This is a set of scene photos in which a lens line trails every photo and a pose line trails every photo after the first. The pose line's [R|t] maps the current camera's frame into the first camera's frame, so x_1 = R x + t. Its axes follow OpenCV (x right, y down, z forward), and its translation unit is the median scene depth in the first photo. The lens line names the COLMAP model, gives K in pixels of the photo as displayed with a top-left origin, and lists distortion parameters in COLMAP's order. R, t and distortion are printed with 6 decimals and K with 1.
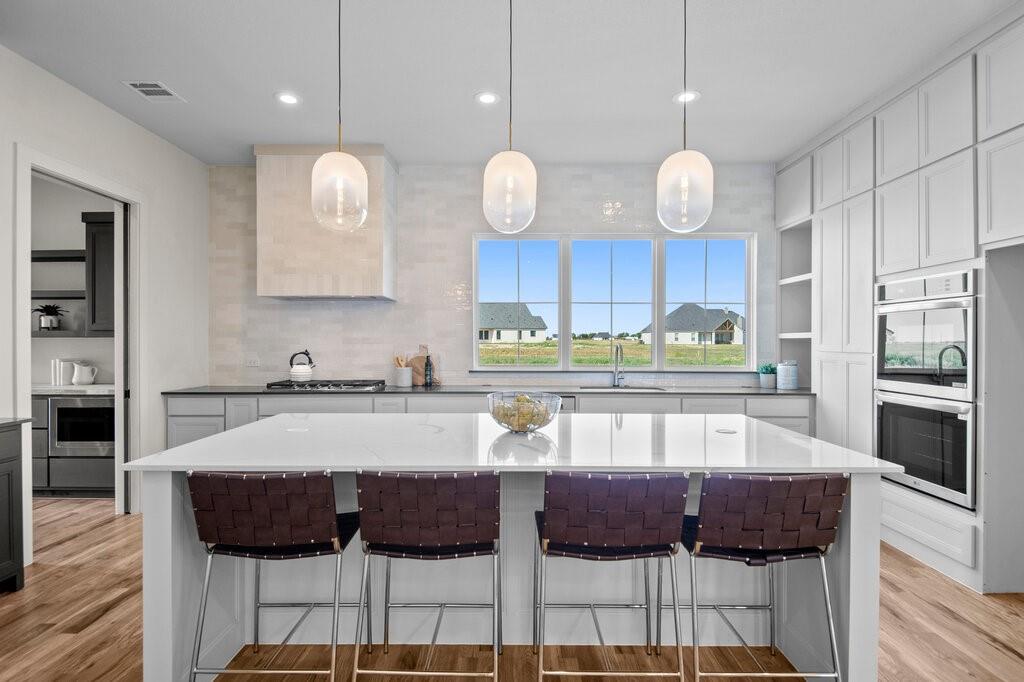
lens RADIAL K [[513.6, 0, 508.1], [0, 513.6, 338.6], [0, 0, 1]] dist [0.027611, -0.000718]
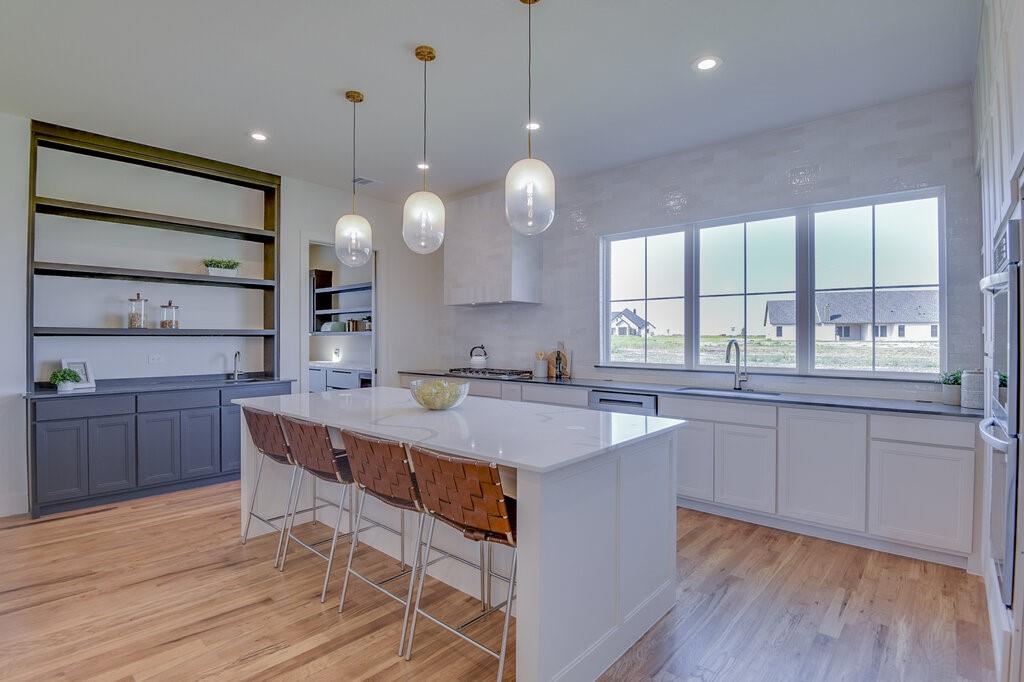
lens RADIAL K [[498.3, 0, 508.0], [0, 498.3, 341.2], [0, 0, 1]] dist [0.001152, -0.000187]
pose [[0.759848, 0.004625, -0.650084, 0.471320], [0.002040, 0.999953, 0.009498, 0.001045], [0.650097, -0.008543, 0.759803, 0.092949]]
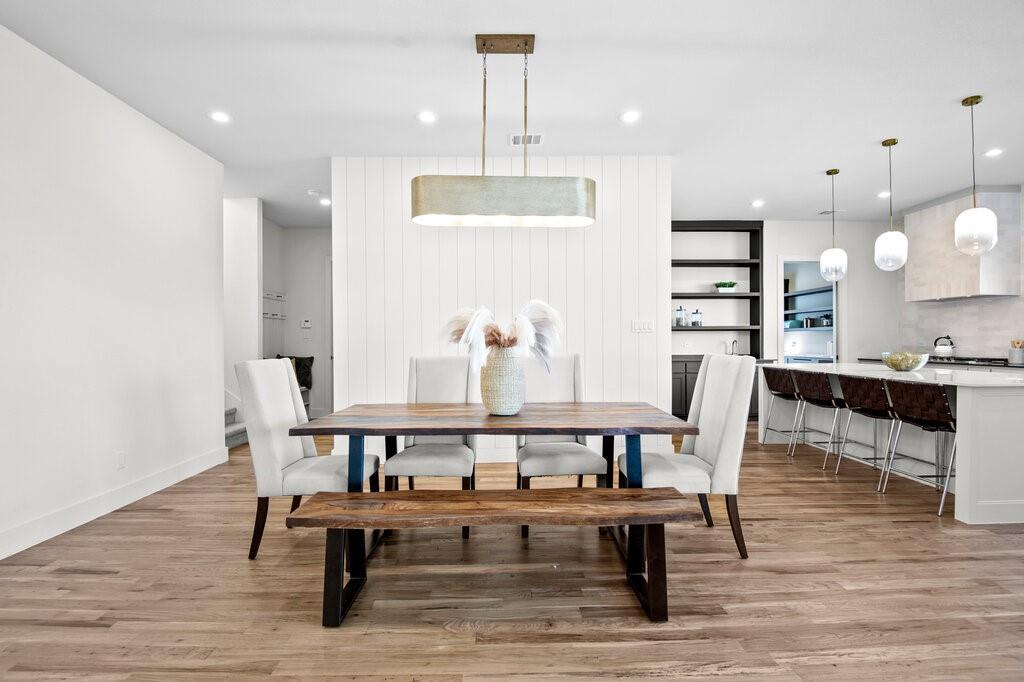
lens RADIAL K [[475.1, 0, 507.7], [0, 475.1, 341.1], [0, 0, 1]] dist [-0.021338, -0.003362]
pose [[0.035911, 0.000628, -0.999355, 0.864303], [0.007492, 0.999972, 0.000897, 0.027375], [0.999327, -0.007519, 0.035905, -0.276184]]
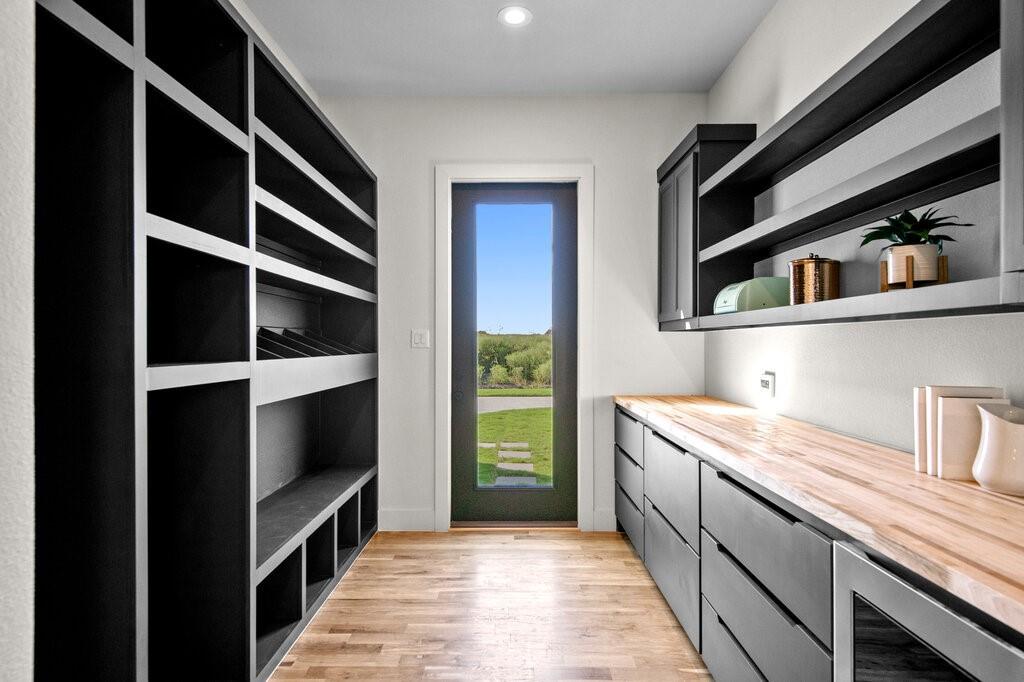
lens RADIAL K [[551.5, 0, 509.4], [0, 551.5, 343.2], [0, 0, 1]] dist [0.002869, 0.000441]
pose [[0.015428, 0.000302, -0.999881, -0.546982], [0.001876, 0.999998, 0.000331, 0.013374], [0.999879, -0.001881, 0.015427, 0.753300]]
